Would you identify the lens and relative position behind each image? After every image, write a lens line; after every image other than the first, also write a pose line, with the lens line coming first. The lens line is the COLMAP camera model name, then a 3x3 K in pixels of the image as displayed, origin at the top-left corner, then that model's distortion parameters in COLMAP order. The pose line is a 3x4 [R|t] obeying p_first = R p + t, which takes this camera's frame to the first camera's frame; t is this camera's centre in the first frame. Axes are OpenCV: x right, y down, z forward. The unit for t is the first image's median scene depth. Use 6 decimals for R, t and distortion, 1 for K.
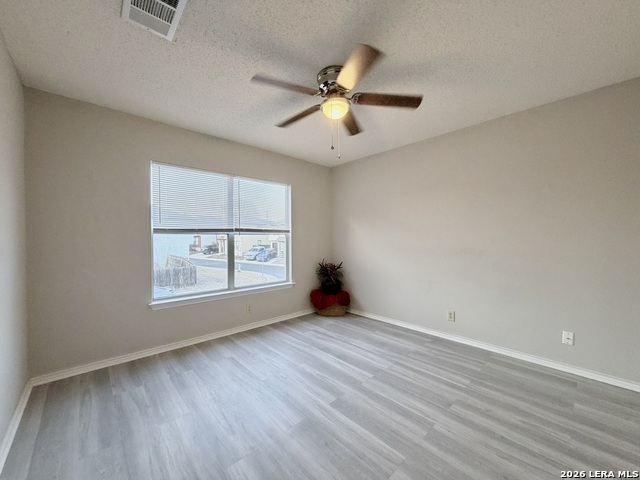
lens RADIAL K [[255.6, 0, 318.5], [0, 255.6, 240.7], [0, 0, 1]] dist [-0.000100, 0.000146]
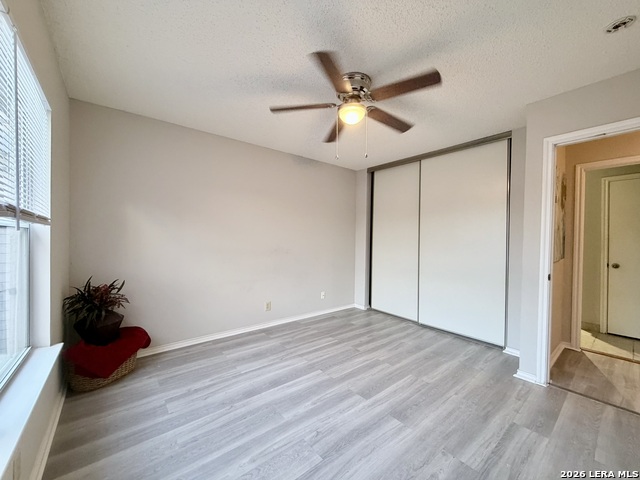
lens RADIAL K [[255.6, 0, 318.5], [0, 255.6, 240.7], [0, 0, 1]] dist [-0.000100, 0.000146]
pose [[0.059017, -0.006095, 0.998238, -0.727825], [-0.003265, 0.999975, 0.006299, -0.014886], [-0.998252, -0.003631, 0.058995, 0.814597]]
